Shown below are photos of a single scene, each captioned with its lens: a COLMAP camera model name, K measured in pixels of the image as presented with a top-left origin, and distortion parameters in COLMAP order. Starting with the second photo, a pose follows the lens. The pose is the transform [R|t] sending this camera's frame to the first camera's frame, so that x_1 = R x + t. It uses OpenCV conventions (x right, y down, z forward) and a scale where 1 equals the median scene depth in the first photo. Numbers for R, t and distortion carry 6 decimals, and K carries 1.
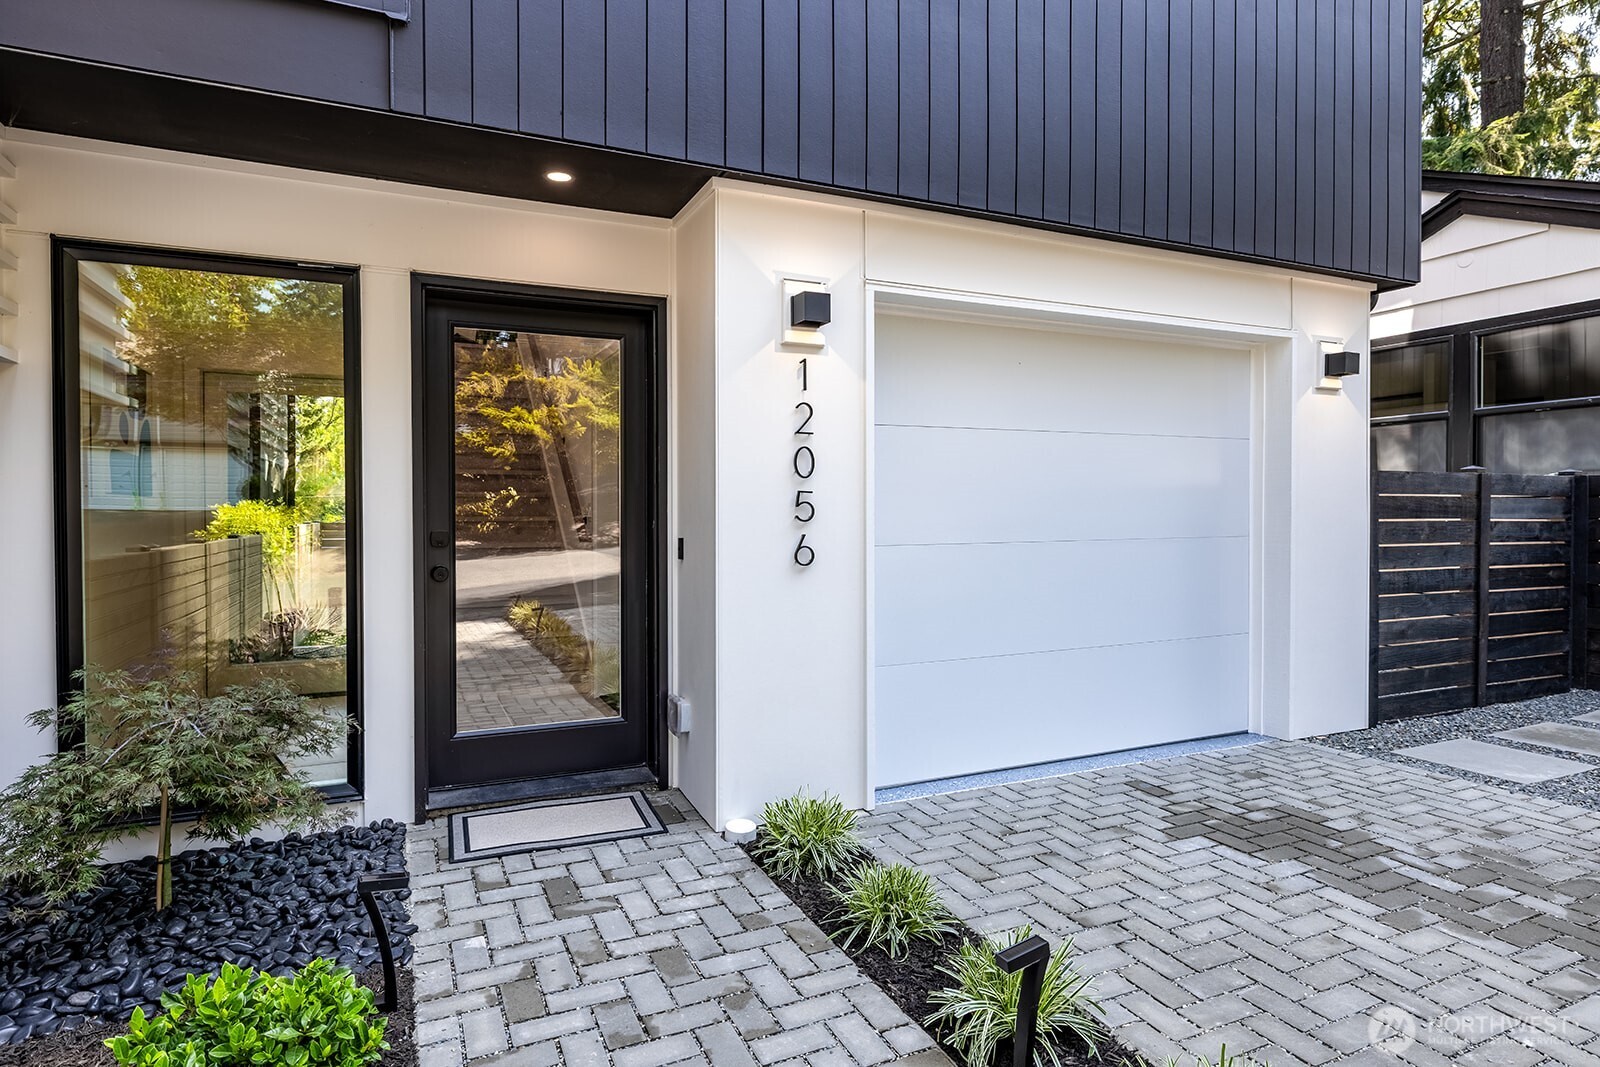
lens RADIAL K [[876.8, 0, 801.8], [0, 876.8, 514.3], [0, 0, 1]] dist [0.001975, 0.000040]
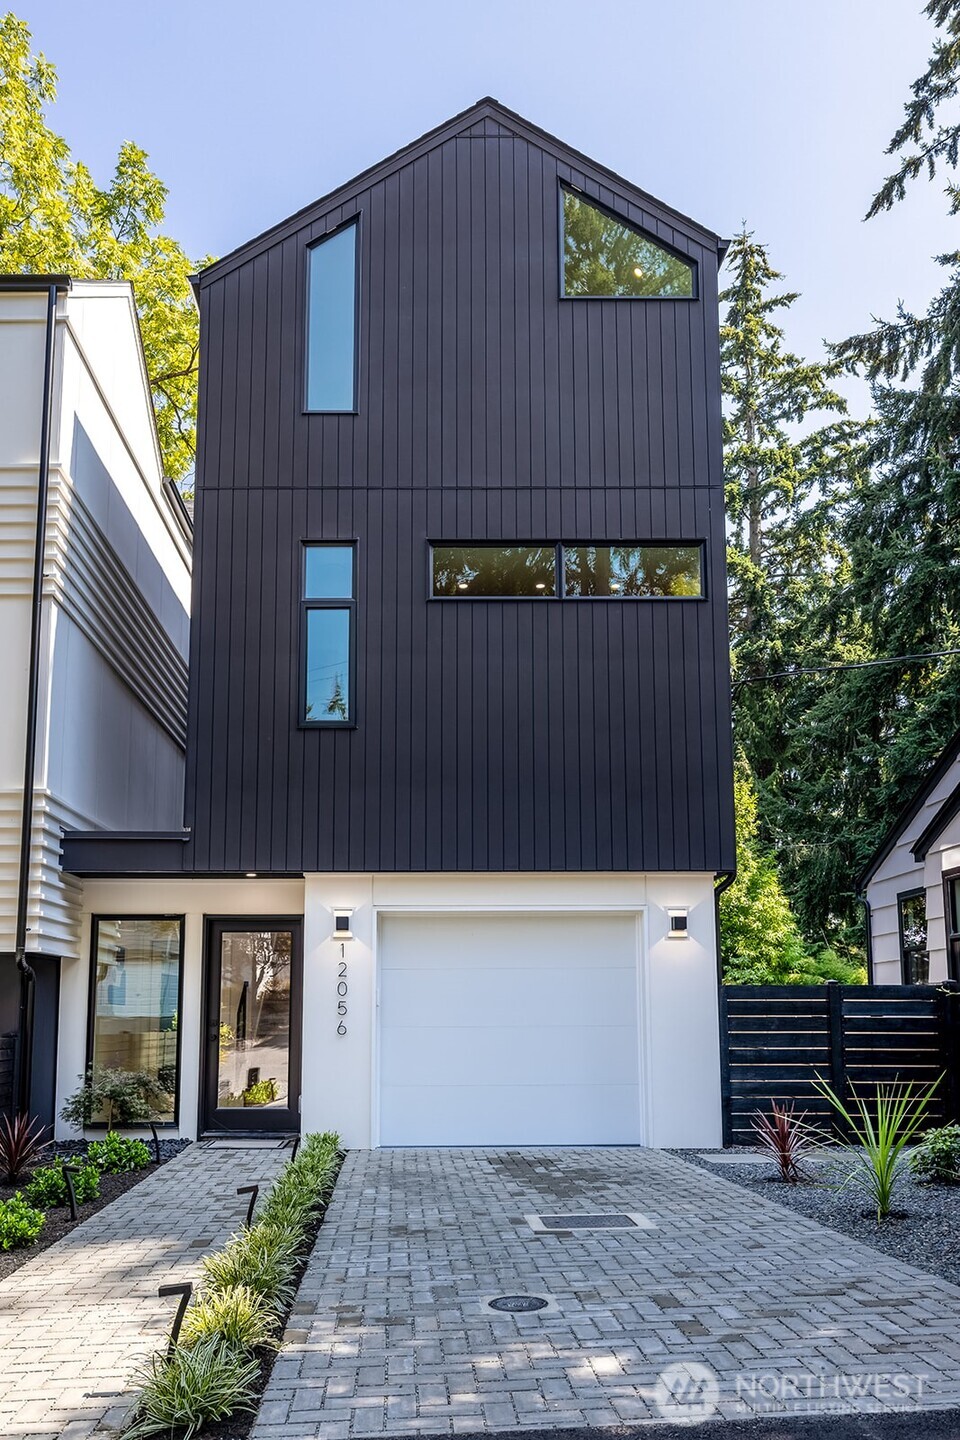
lens RADIAL K [[1698.1, 0, 480.0], [0, 1698.1, 720.0], [0, 0, 1]] dist [-0.014692, -0.004177]
pose [[0.884676, -0.087262, -0.457967, 2.377387], [-0.004509, 0.980679, -0.195571, 0.116011], [0.466185, 0.175082, 0.867190, -2.762269]]
